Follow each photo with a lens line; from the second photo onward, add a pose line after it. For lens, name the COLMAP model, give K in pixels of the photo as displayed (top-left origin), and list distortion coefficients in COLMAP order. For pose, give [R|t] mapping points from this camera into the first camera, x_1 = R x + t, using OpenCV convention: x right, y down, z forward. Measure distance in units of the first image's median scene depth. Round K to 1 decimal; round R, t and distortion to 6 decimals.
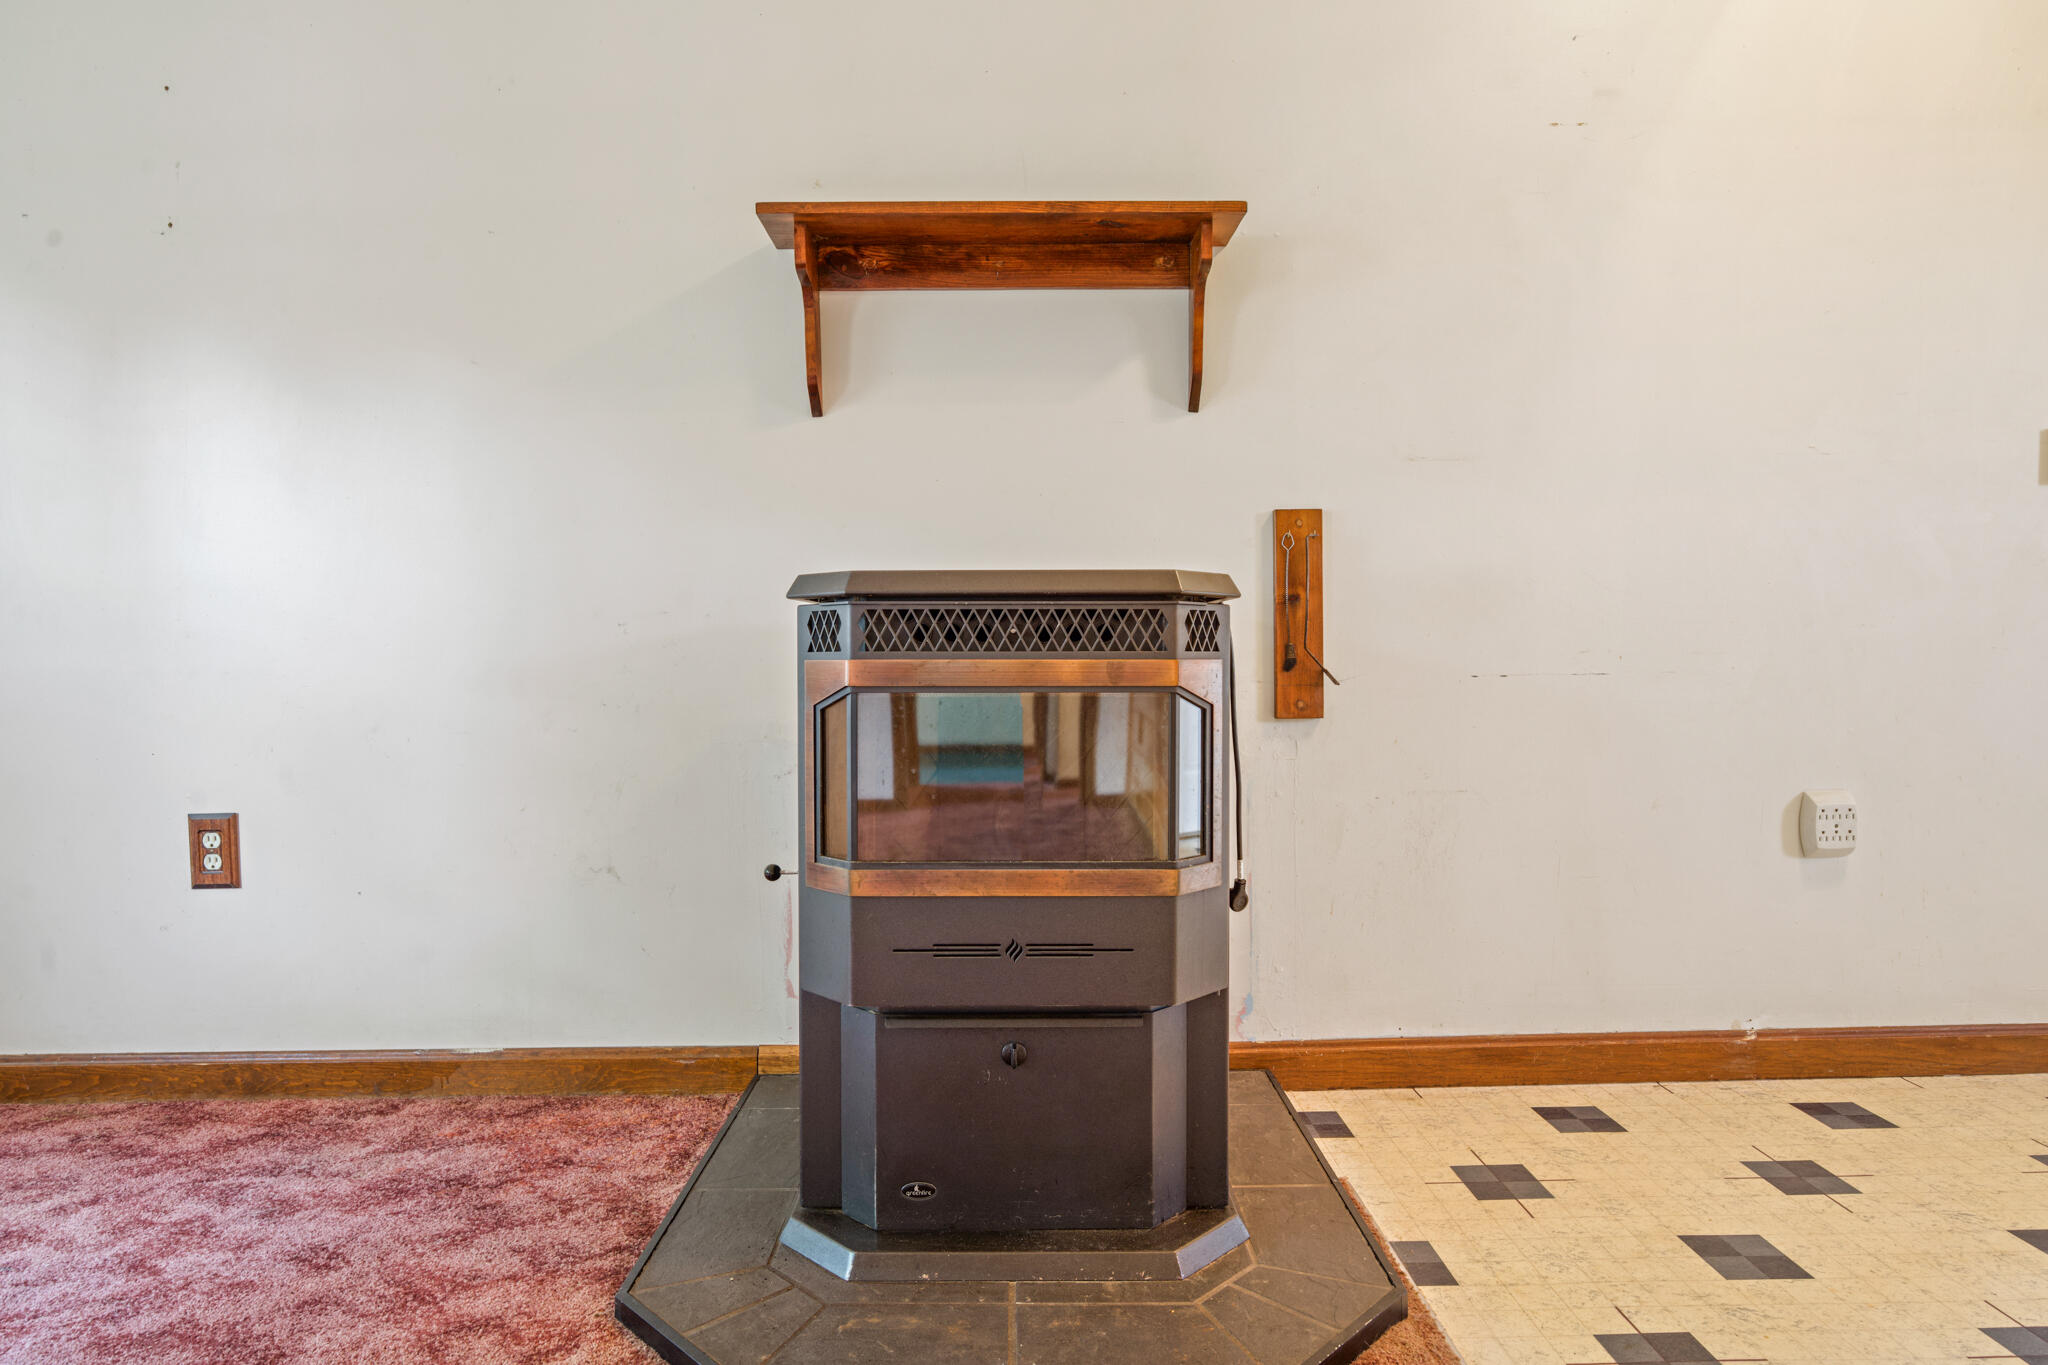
lens RADIAL K [[1179.2, 0, 1024.0], [0, 1179.2, 682.5], [0, 0, 1]] dist [-0.002726, -0.000523]
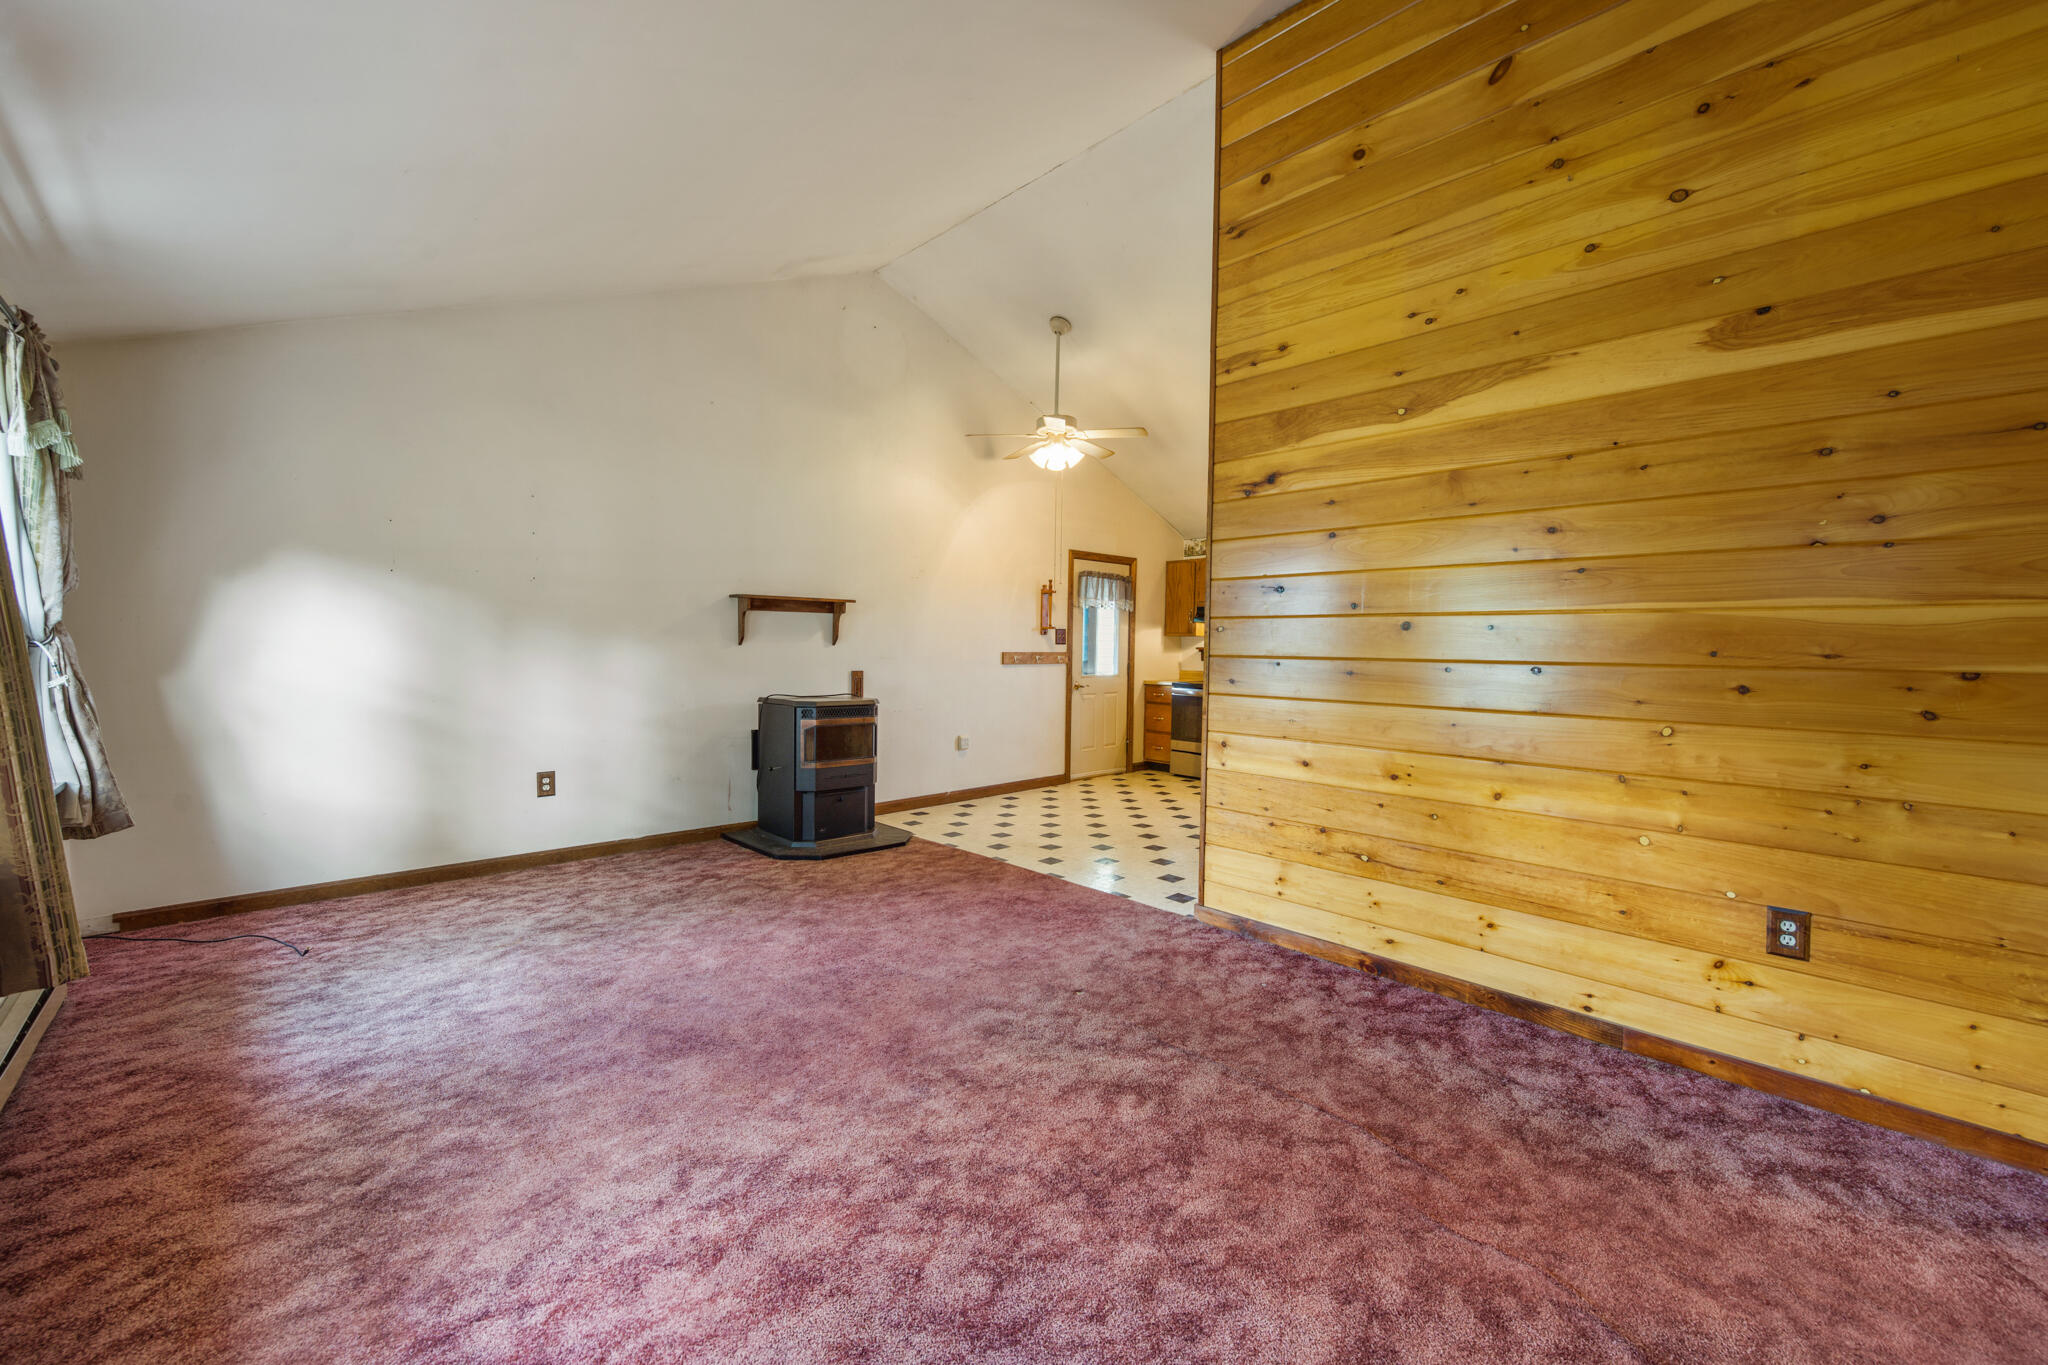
lens RADIAL K [[804.7, 0, 1025.3], [0, 804.7, 680.5], [0, 0, 1]] dist [-0.001257, 0.000302]
pose [[0.734390, -0.009714, 0.678658, -1.451712], [-0.000227, 0.999894, 0.014557, -0.189836], [-0.678727, -0.010845, 0.734310, -1.668835]]
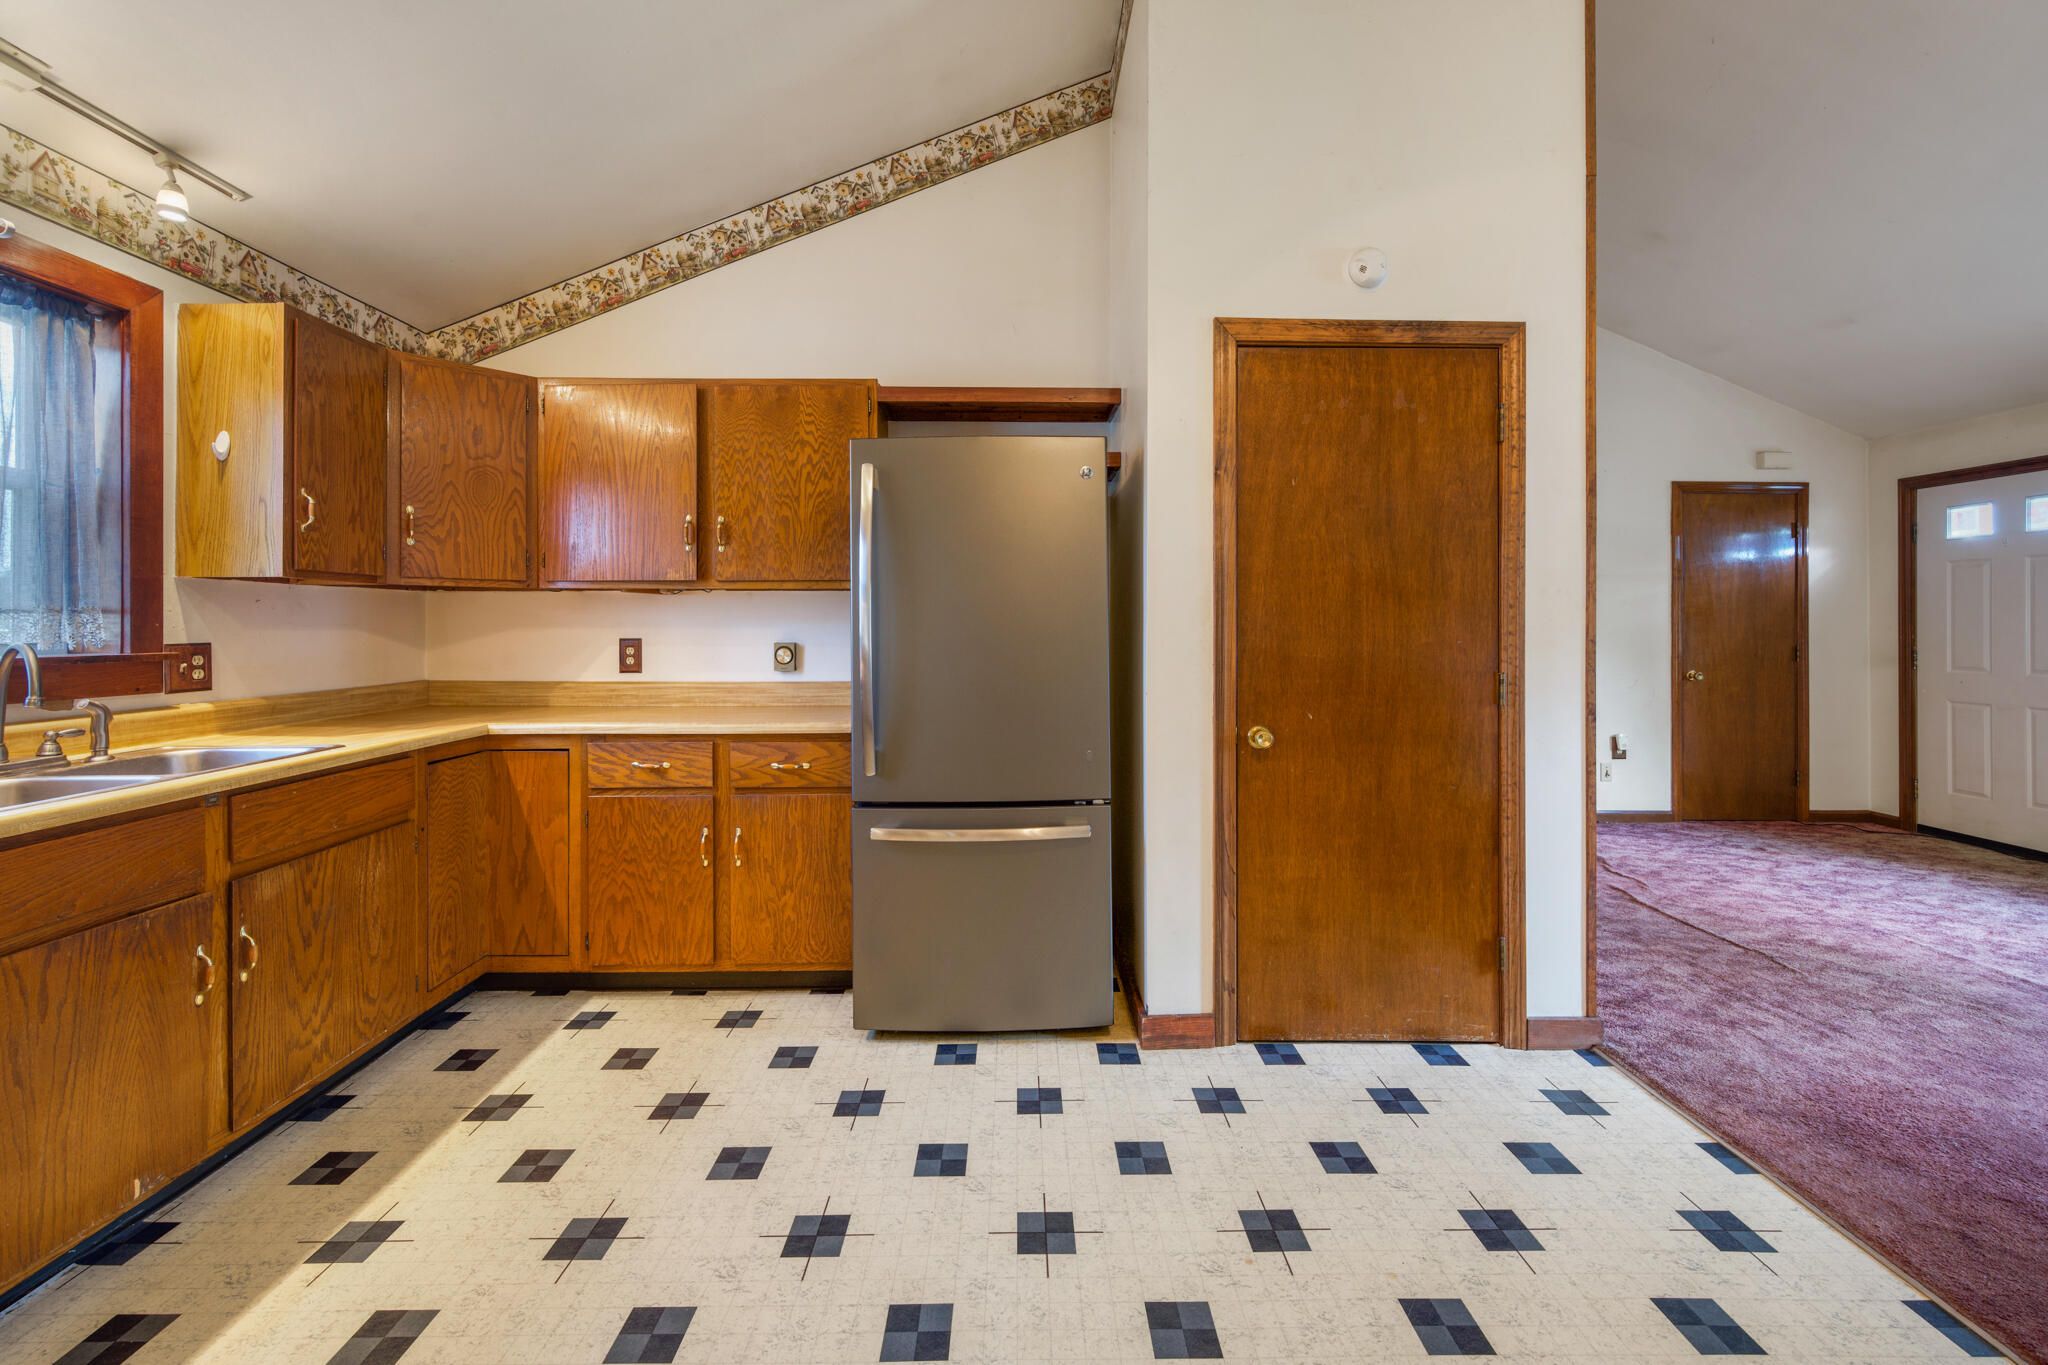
lens RADIAL K [[828.3, 0, 1022.5], [0, 828.3, 621.1], [0, 0, 1]] dist [-0.000734, 0.000019]
pose [[-0.999960, 0.008303, 0.003324, 1.238317], [0.008389, 0.999611, 0.026616, -0.285157], [-0.003101, 0.026642, -0.999640, 0.922112]]
